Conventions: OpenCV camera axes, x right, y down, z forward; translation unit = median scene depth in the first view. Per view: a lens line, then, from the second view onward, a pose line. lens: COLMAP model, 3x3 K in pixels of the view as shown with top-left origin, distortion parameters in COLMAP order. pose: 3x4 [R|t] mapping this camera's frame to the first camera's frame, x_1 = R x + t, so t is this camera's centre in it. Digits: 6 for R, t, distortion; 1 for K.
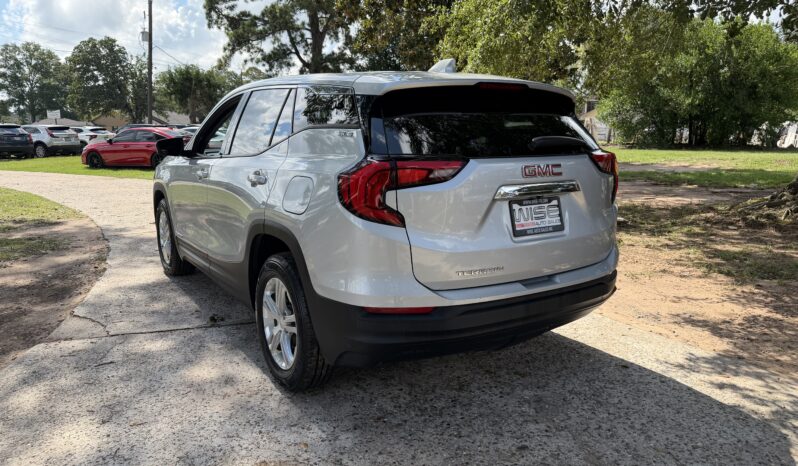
lens RADIAL K [[570.3, 0, 399.0], [0, 570.3, 233.0], [0, 0, 1]] dist [0.039717, -0.065220]
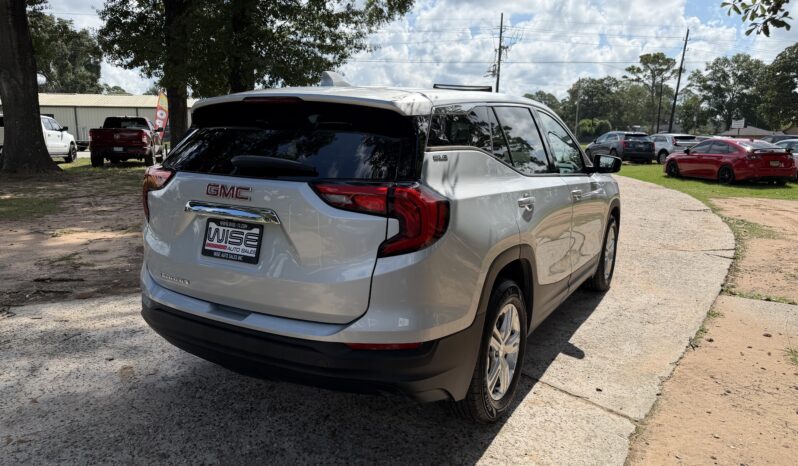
lens RADIAL K [[565.4, 0, 395.4], [0, 565.4, 236.9], [0, 0, 1]] dist [0.028666, -0.064844]
pose [[0.437162, 0.170874, -0.883001, 0.088545], [-0.176802, 0.978956, 0.101910, -0.013334], [0.881833, 0.111565, 0.458174, 0.062047]]
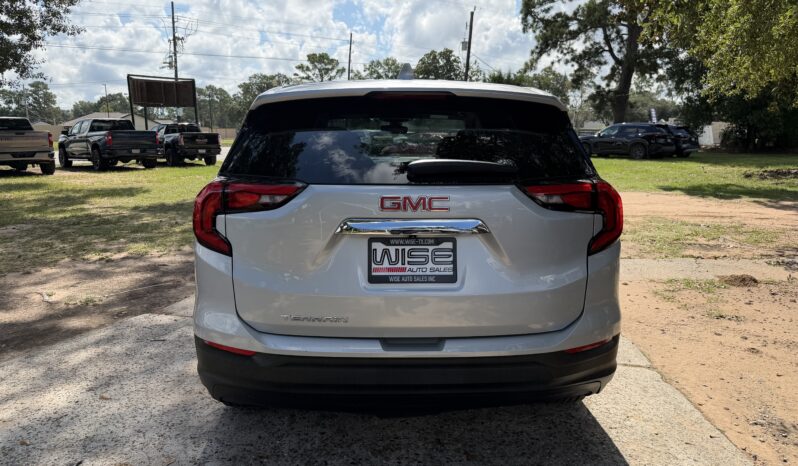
lens RADIAL K [[570.3, 0, 399.0], [0, 570.3, 233.0], [0, 0, 1]] dist [0.039717, -0.065220]
pose [[0.848037, 0.093718, -0.521584, 0.048062], [-0.094884, 0.995186, 0.024544, -0.006439], [0.521373, 0.028676, 0.852847, 0.024614]]
